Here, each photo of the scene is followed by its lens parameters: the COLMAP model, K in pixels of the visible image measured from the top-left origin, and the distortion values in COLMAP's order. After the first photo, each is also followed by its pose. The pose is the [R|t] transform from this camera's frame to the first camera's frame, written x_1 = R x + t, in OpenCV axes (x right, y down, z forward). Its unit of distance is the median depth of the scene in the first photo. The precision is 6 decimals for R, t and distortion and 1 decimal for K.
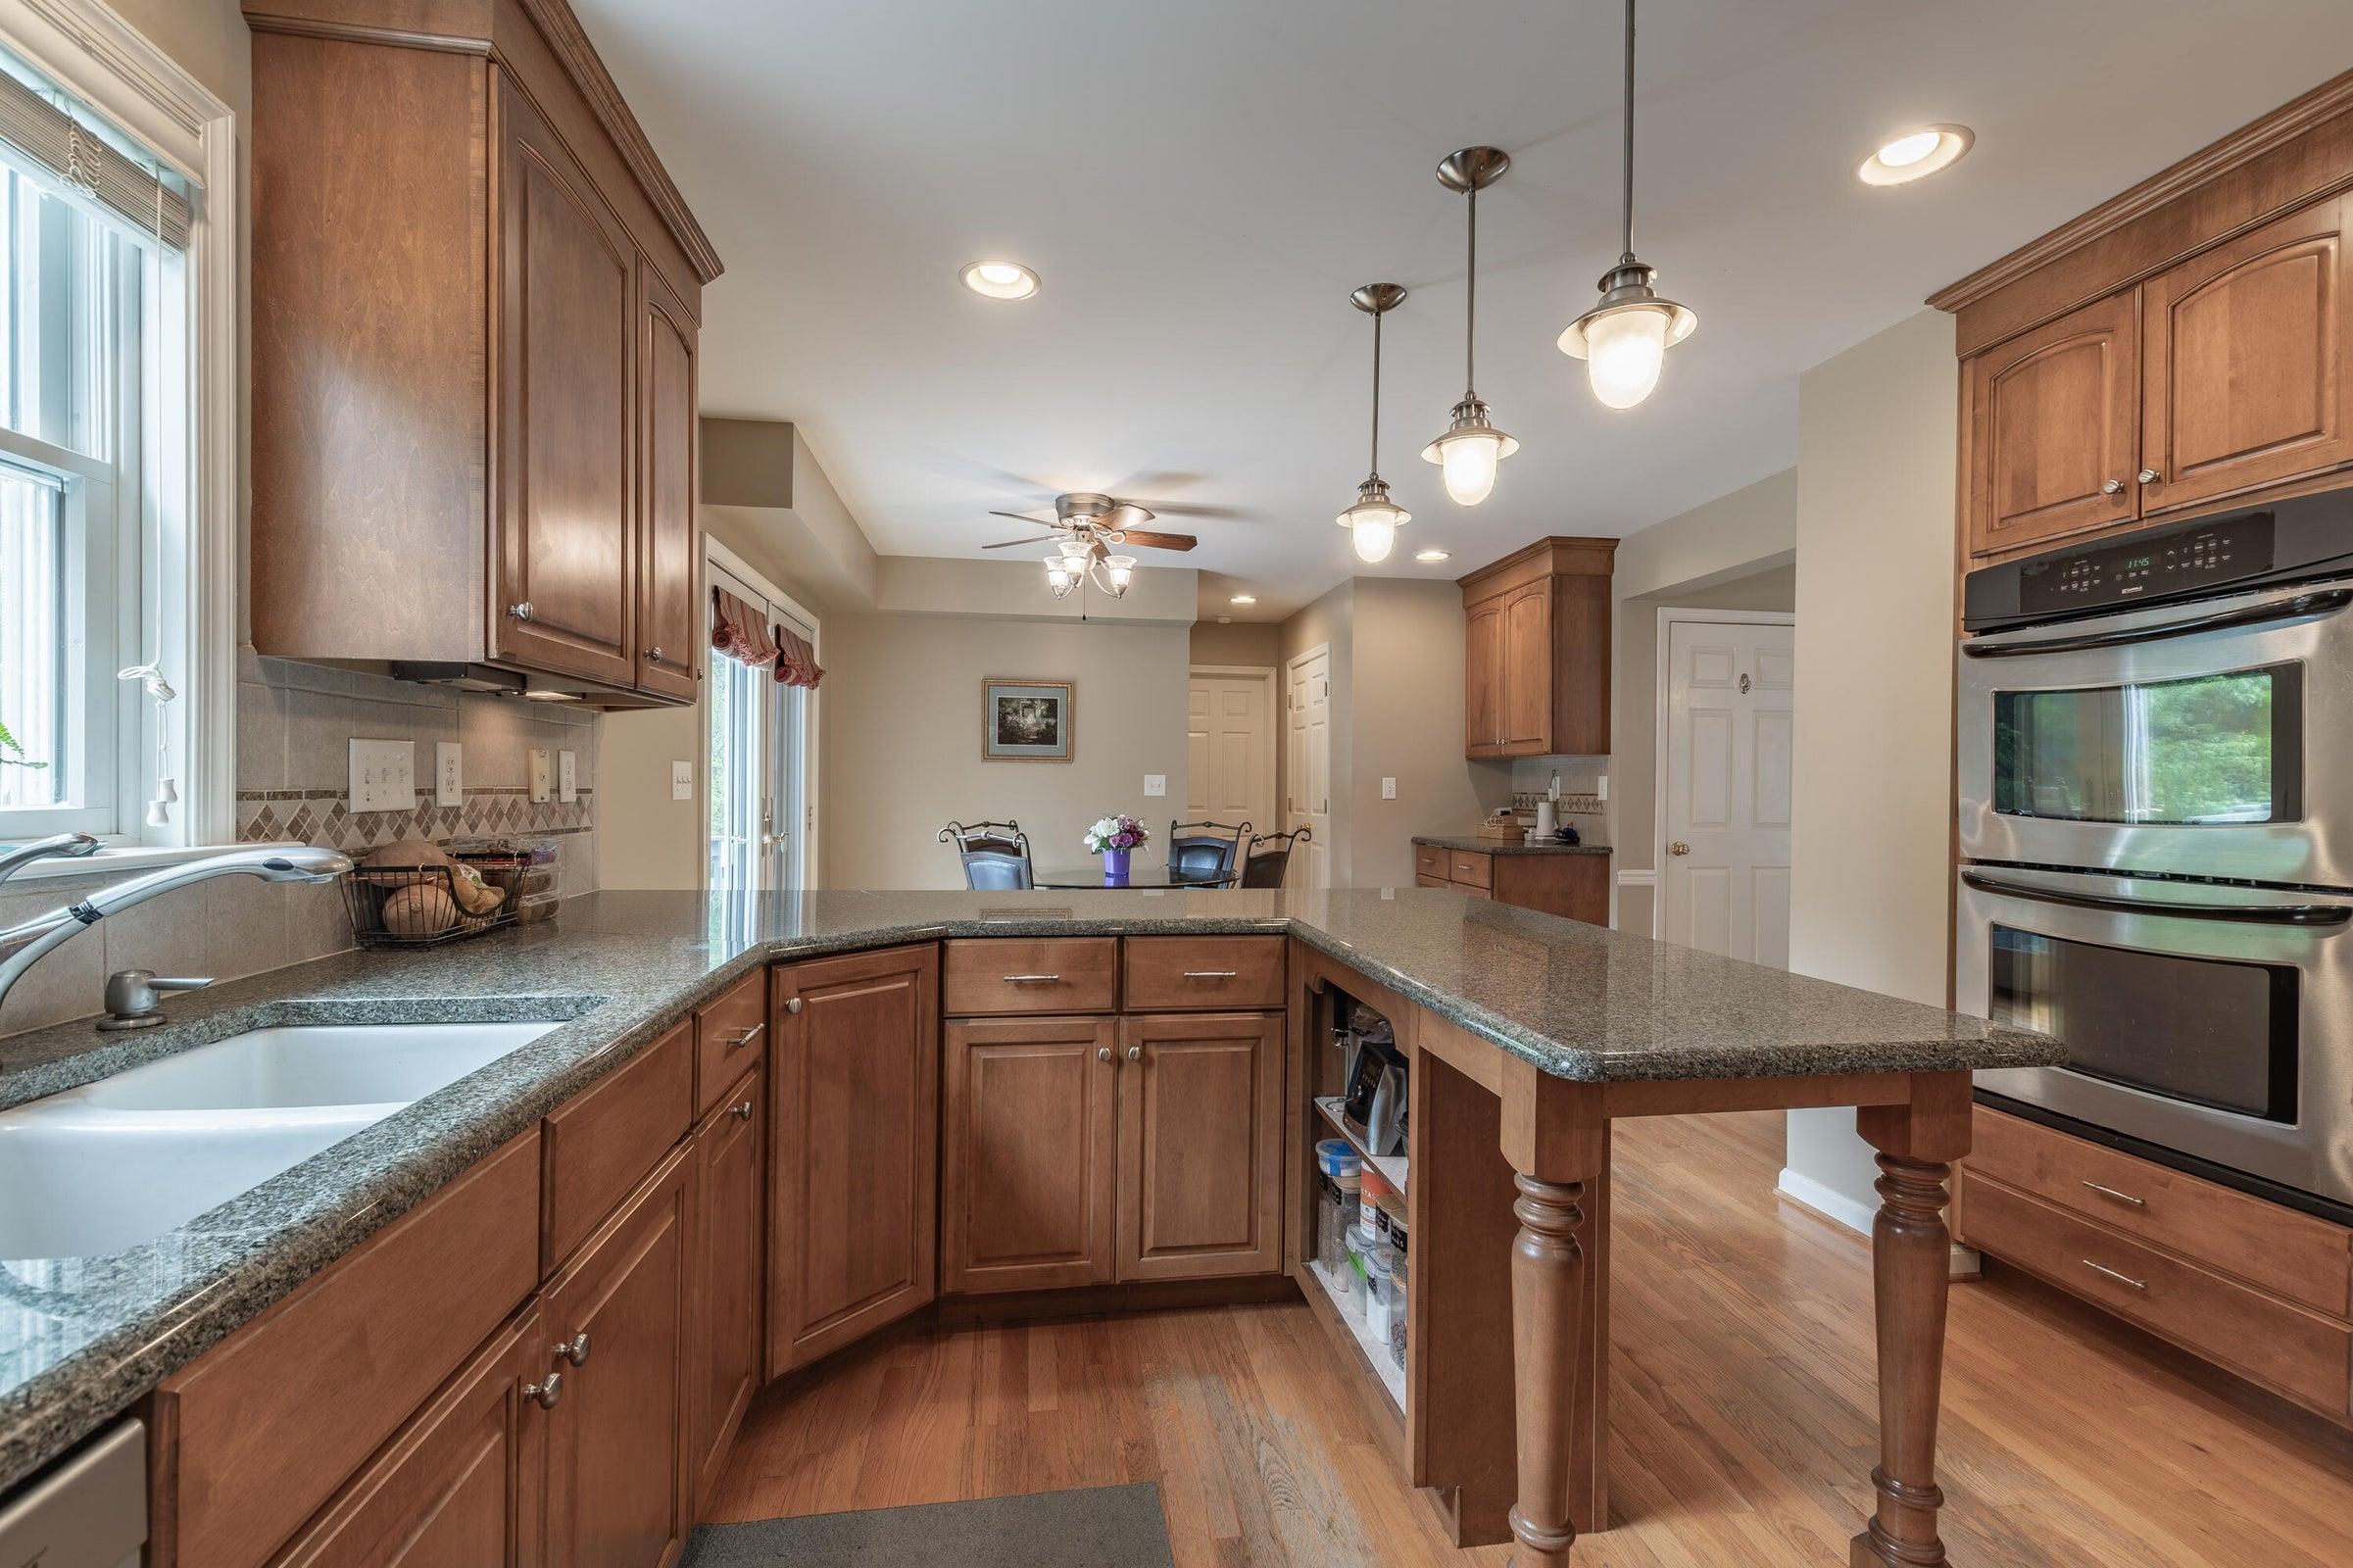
lens RADIAL K [[1033.3, 0, 1175.0], [0, 1033.3, 791.7], [0, 0, 1]] dist [0.009763, -0.001942]
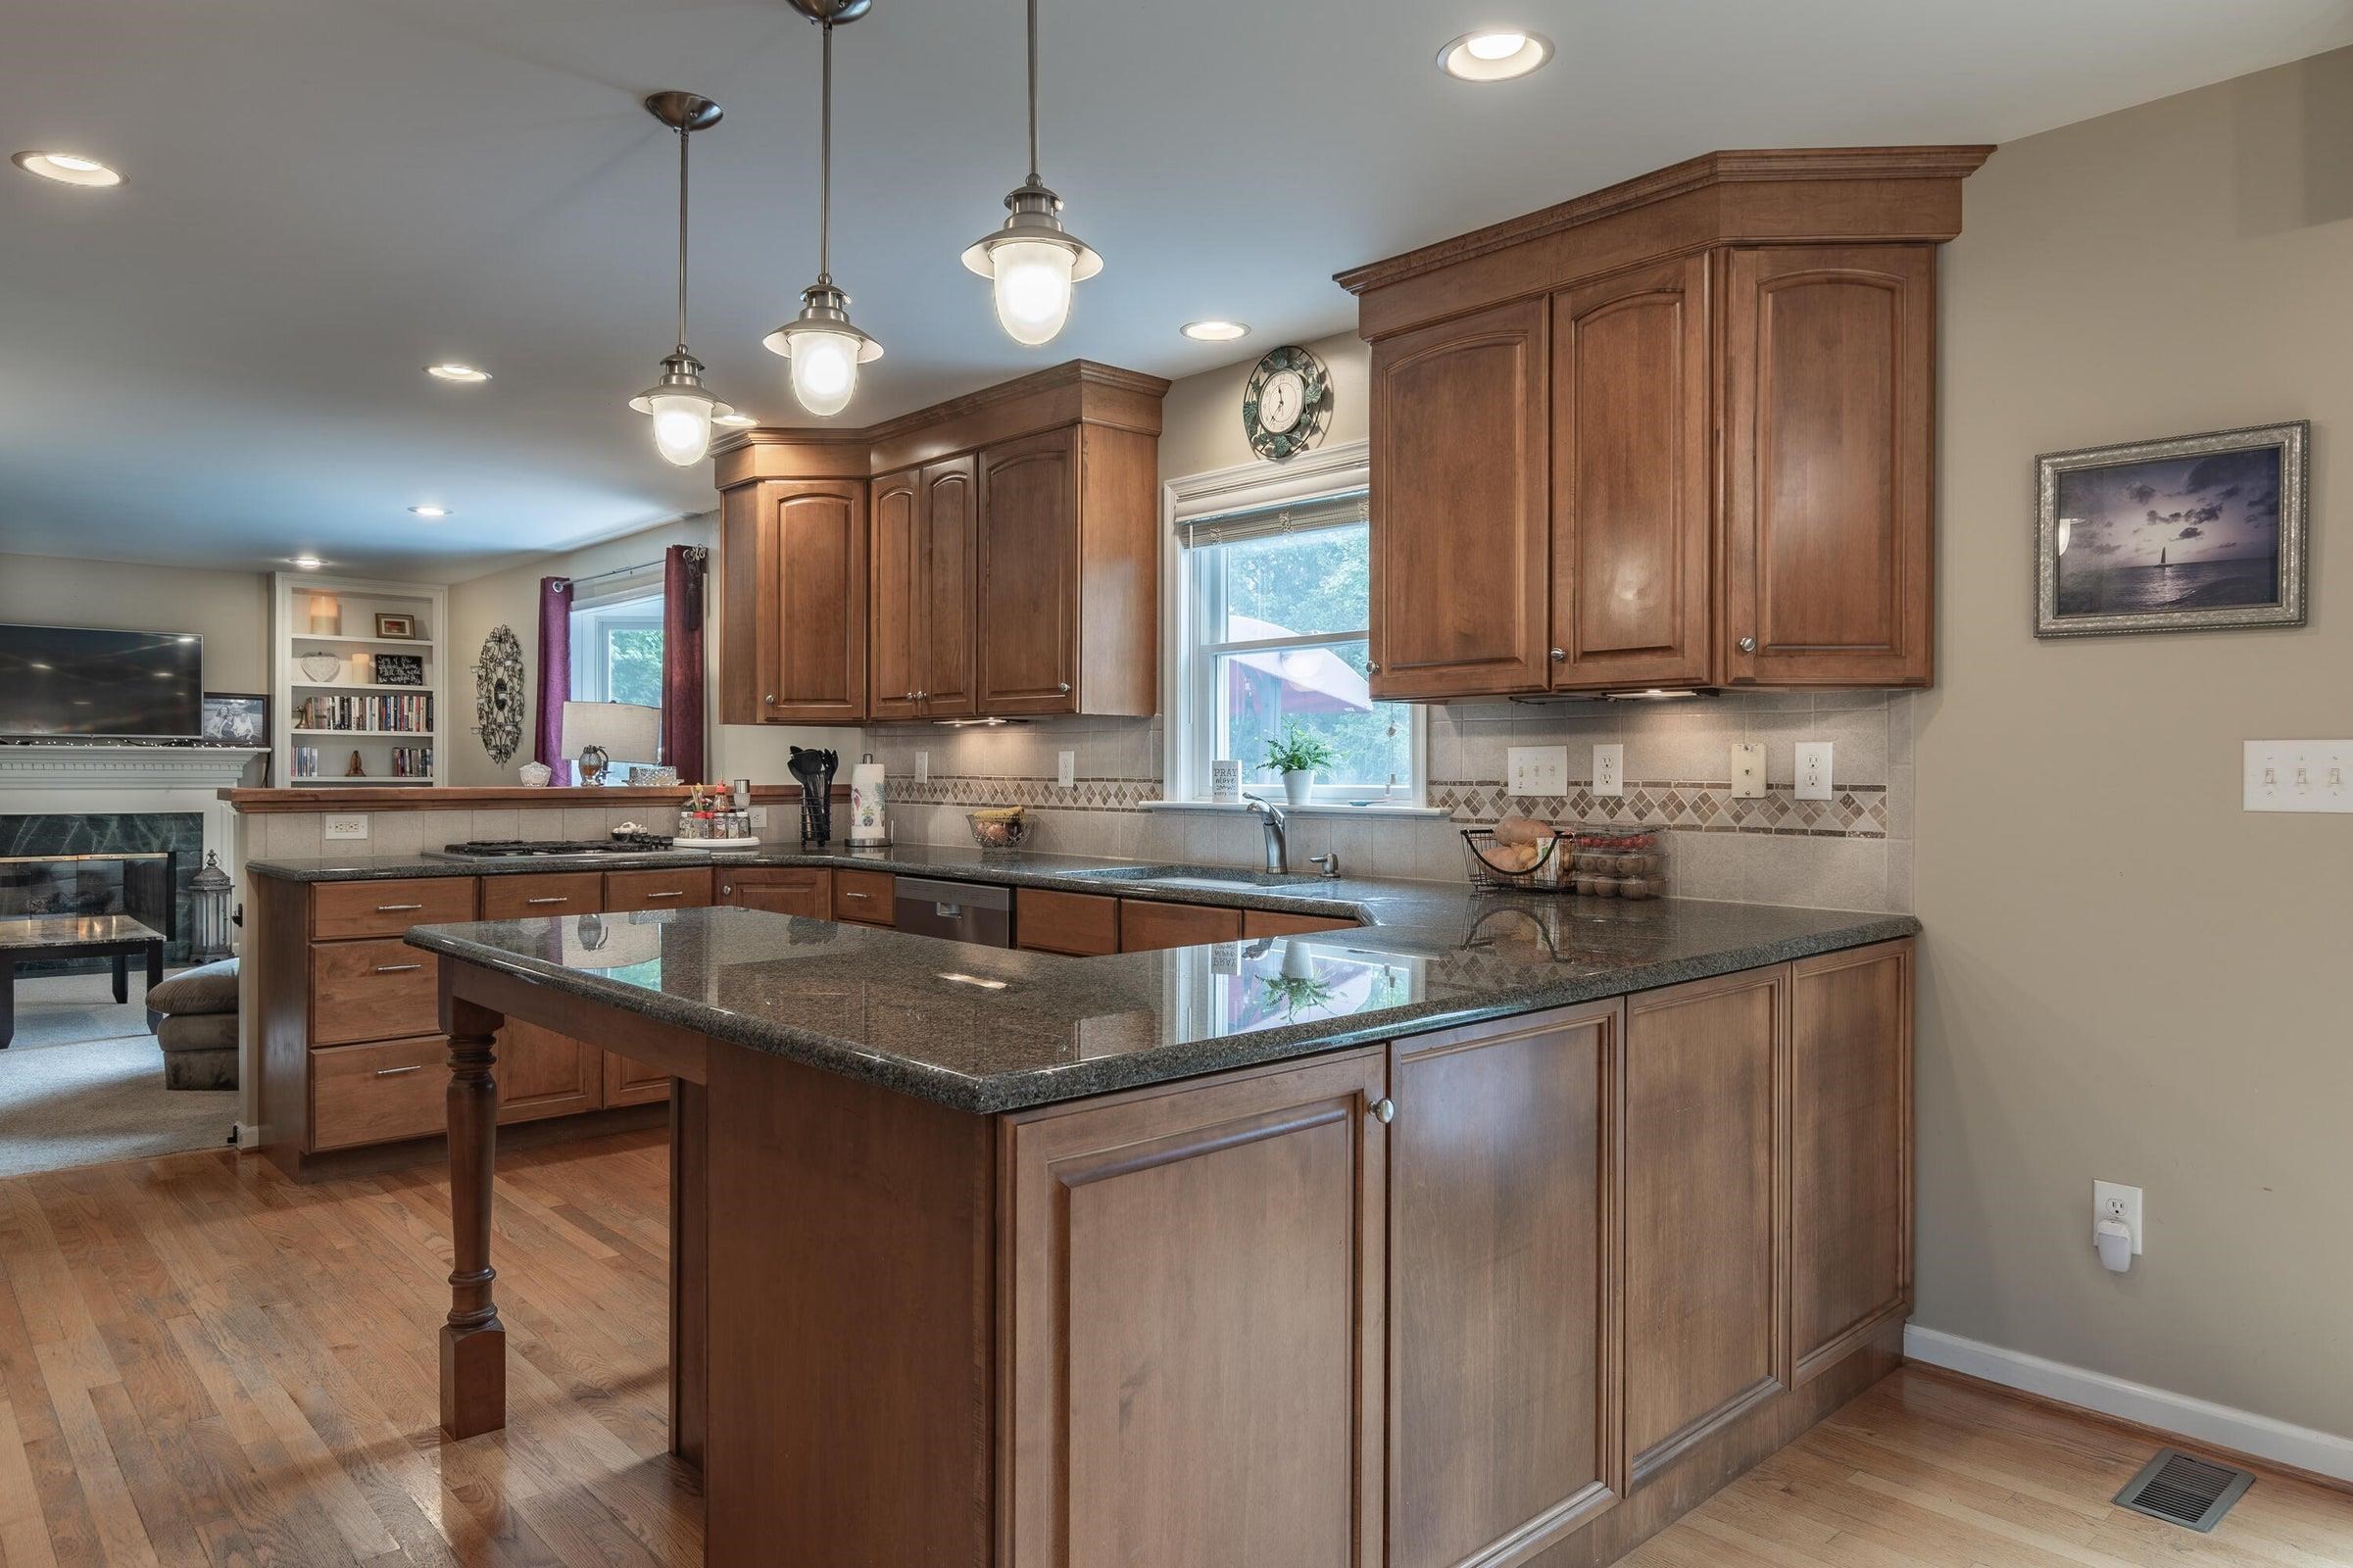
lens RADIAL K [[1475.2, 0, 1166.3], [0, 1475.2, 773.6], [0, 0, 1]] dist [-0.004918, -0.001072]
pose [[-0.830731, -0.008657, -0.556606, 0.661113], [-0.013106, 0.999906, 0.004010, -0.011555], [0.556519, 0.010626, -0.830767, 1.999606]]
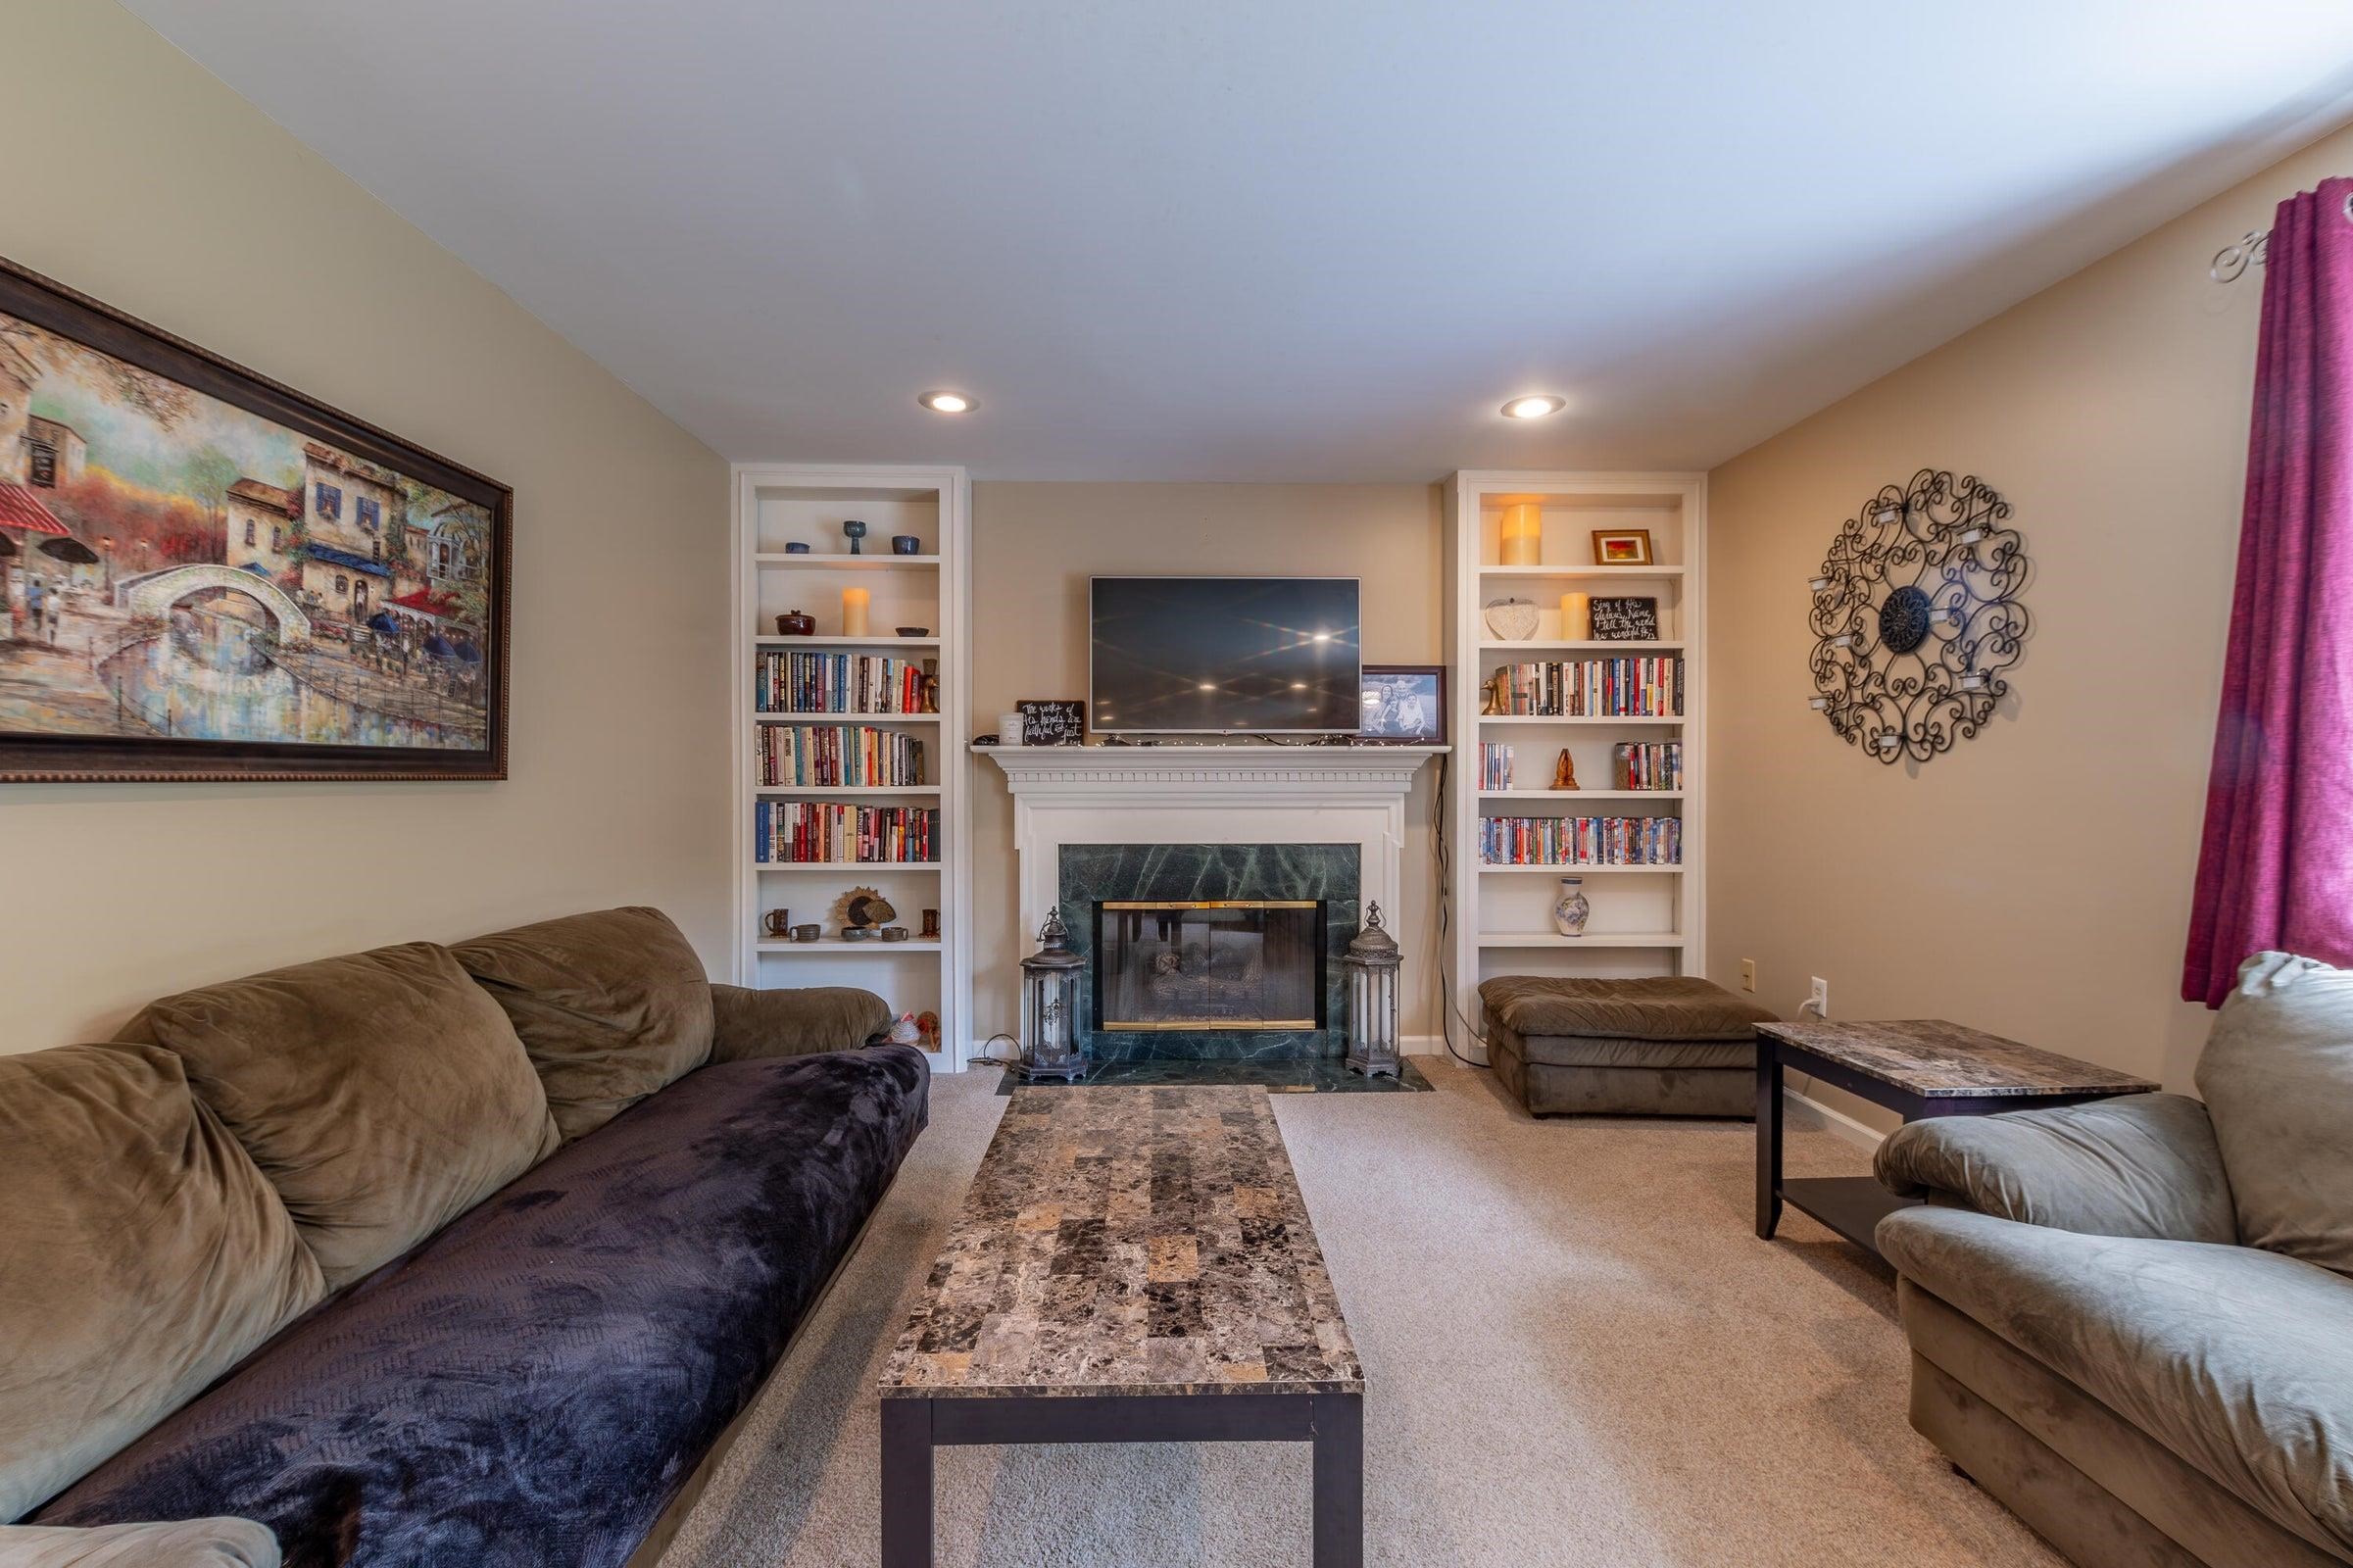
lens RADIAL K [[1033.3, 0, 1174.5], [0, 1033.3, 791.9], [0, 0, 1]] dist [0.009763, -0.001942]
pose [[-0.992784, -0.005820, 0.119771, 0.726565], [-0.003420, 0.999789, 0.020231, 0.014876], [-0.119864, 0.019675, -0.992595, -1.153860]]
